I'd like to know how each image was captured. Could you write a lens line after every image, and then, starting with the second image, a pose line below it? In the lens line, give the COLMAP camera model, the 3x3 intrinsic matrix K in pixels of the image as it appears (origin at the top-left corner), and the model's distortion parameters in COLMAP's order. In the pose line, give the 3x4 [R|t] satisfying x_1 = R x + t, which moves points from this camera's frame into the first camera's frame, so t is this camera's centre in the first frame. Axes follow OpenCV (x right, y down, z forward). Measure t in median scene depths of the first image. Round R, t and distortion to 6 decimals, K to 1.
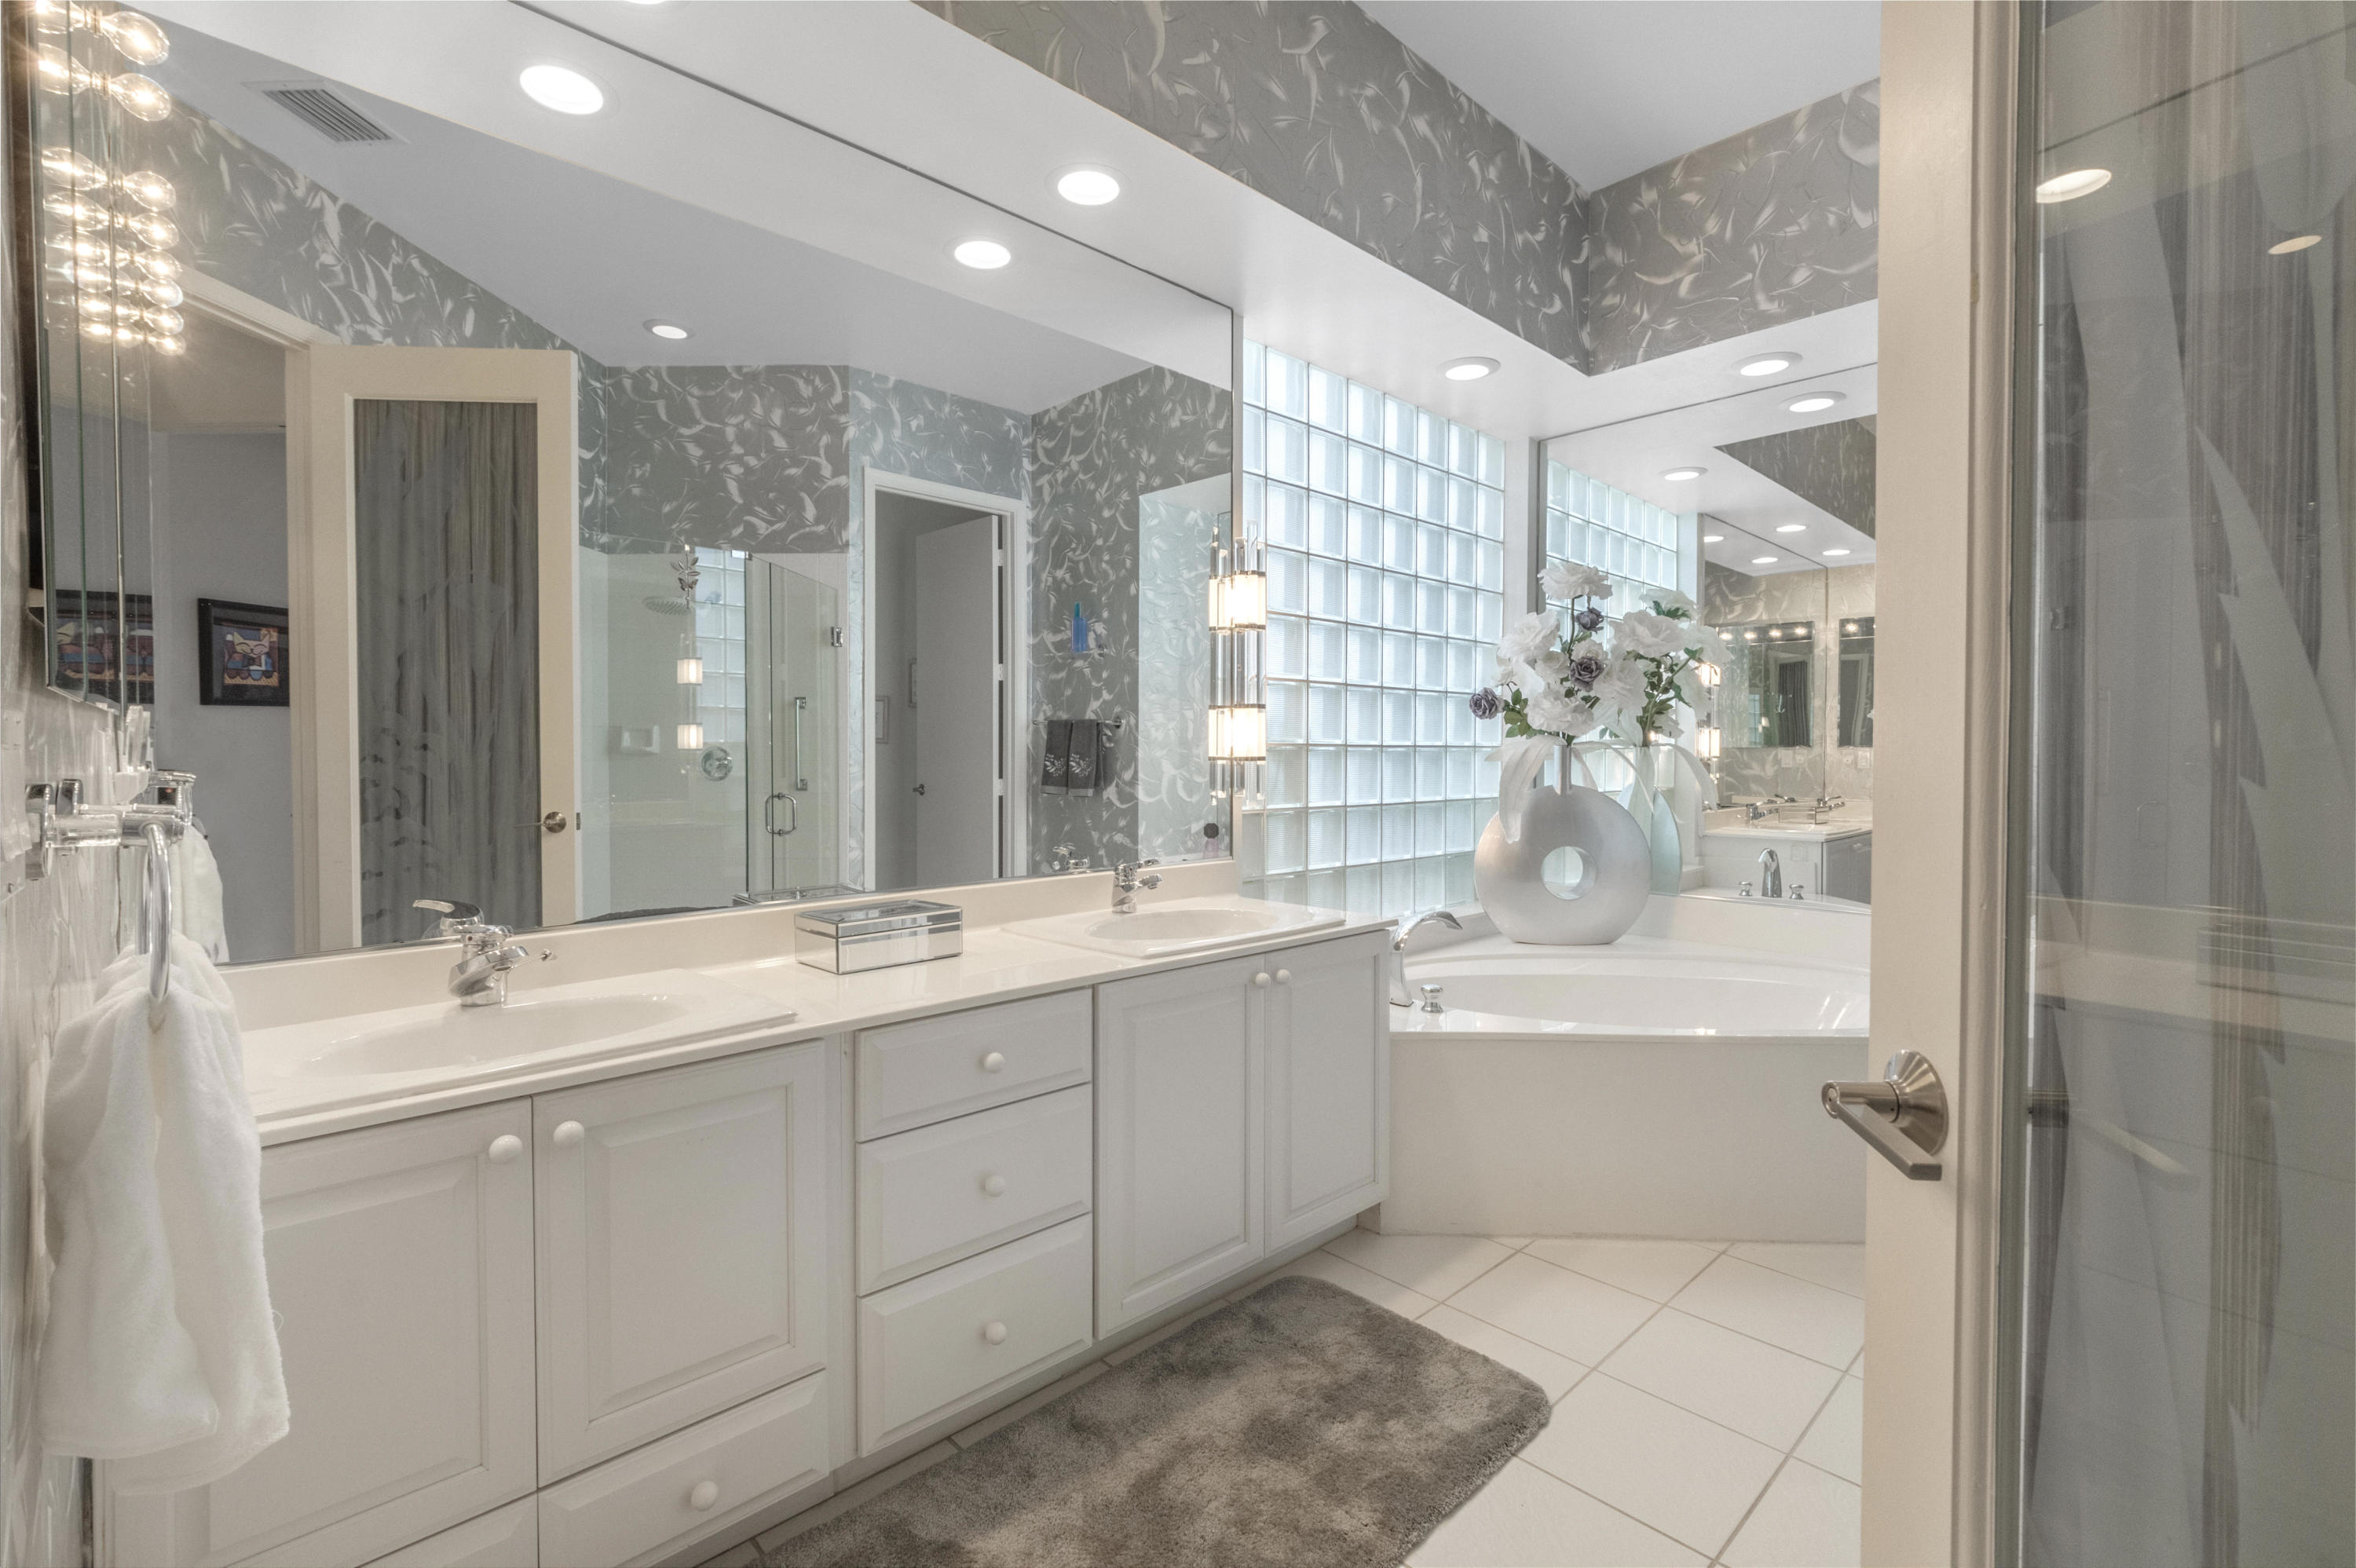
lens RADIAL K [[1035.0, 0, 1171.2], [0, 1035.0, 774.7], [0, 0, 1]] dist [-0.001861, -0.000038]
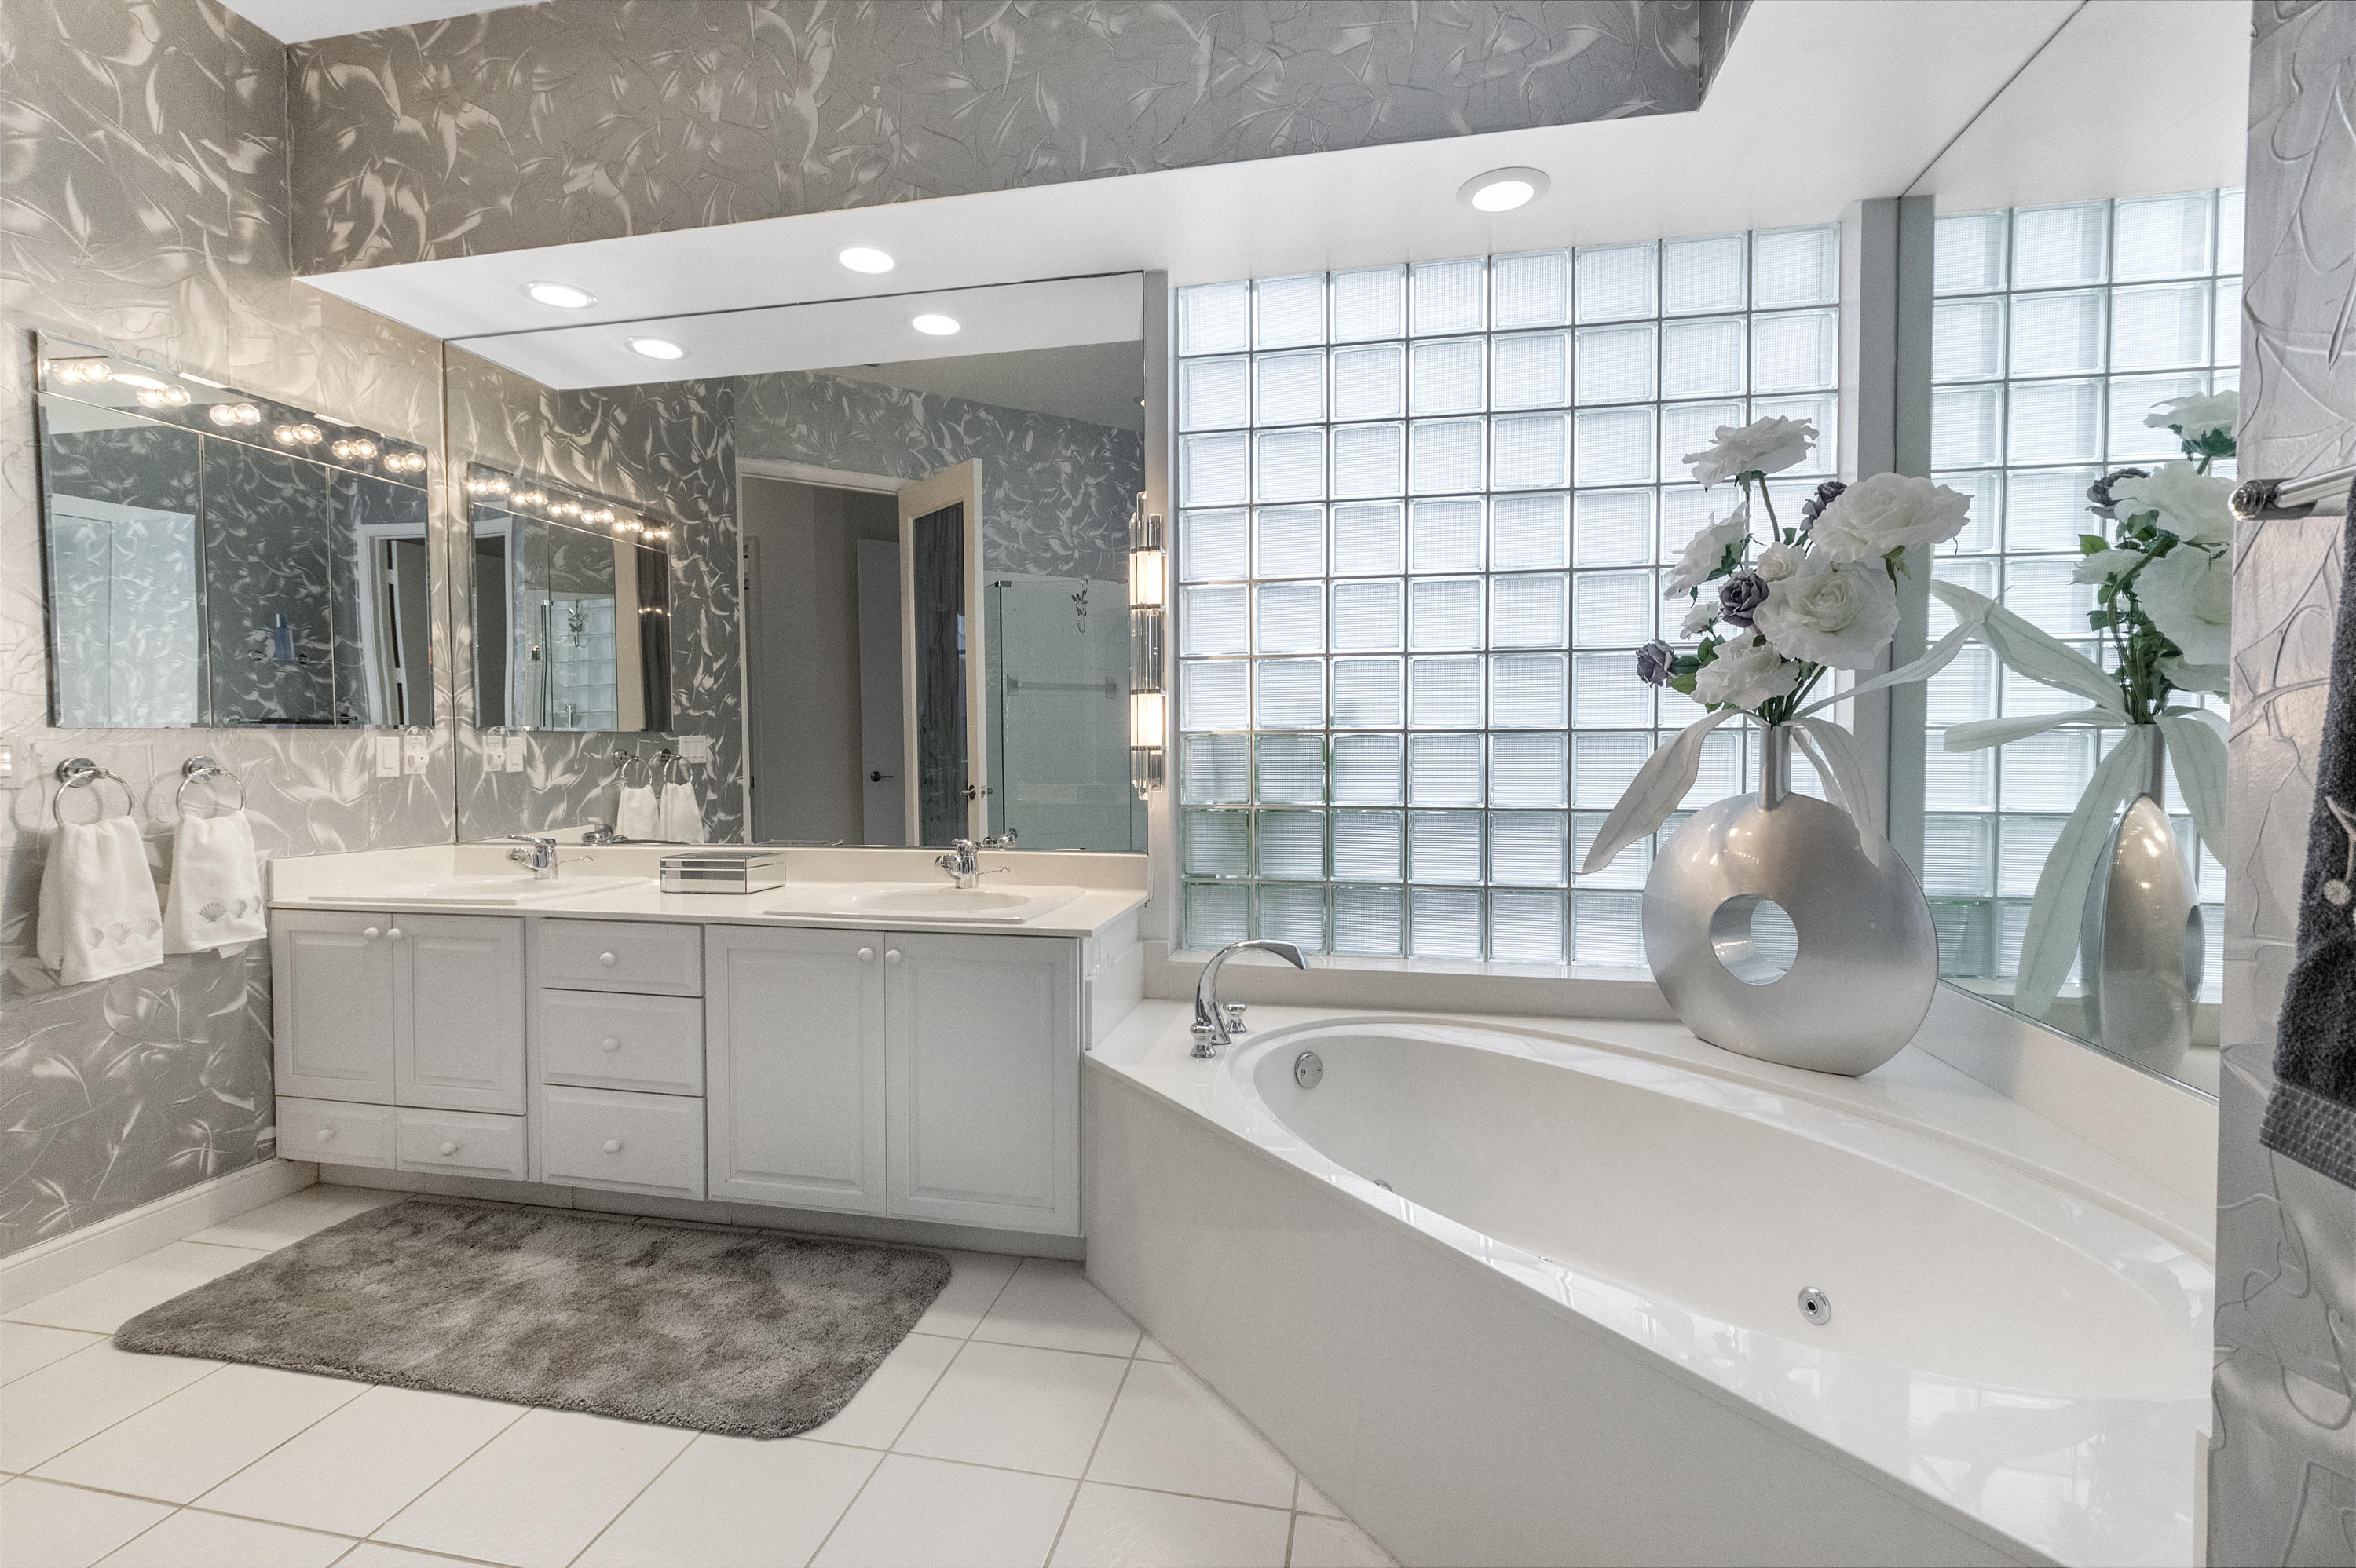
lens RADIAL K [[1035.0, 0, 1171.2], [0, 1035.0, 774.7], [0, 0, 1]] dist [-0.001861, -0.000038]
pose [[0.576562, 0.021165, -0.816779, 0.983821], [-0.012664, 0.999776, 0.016967, -0.008493], [0.816955, 0.000561, 0.576701, 0.549274]]
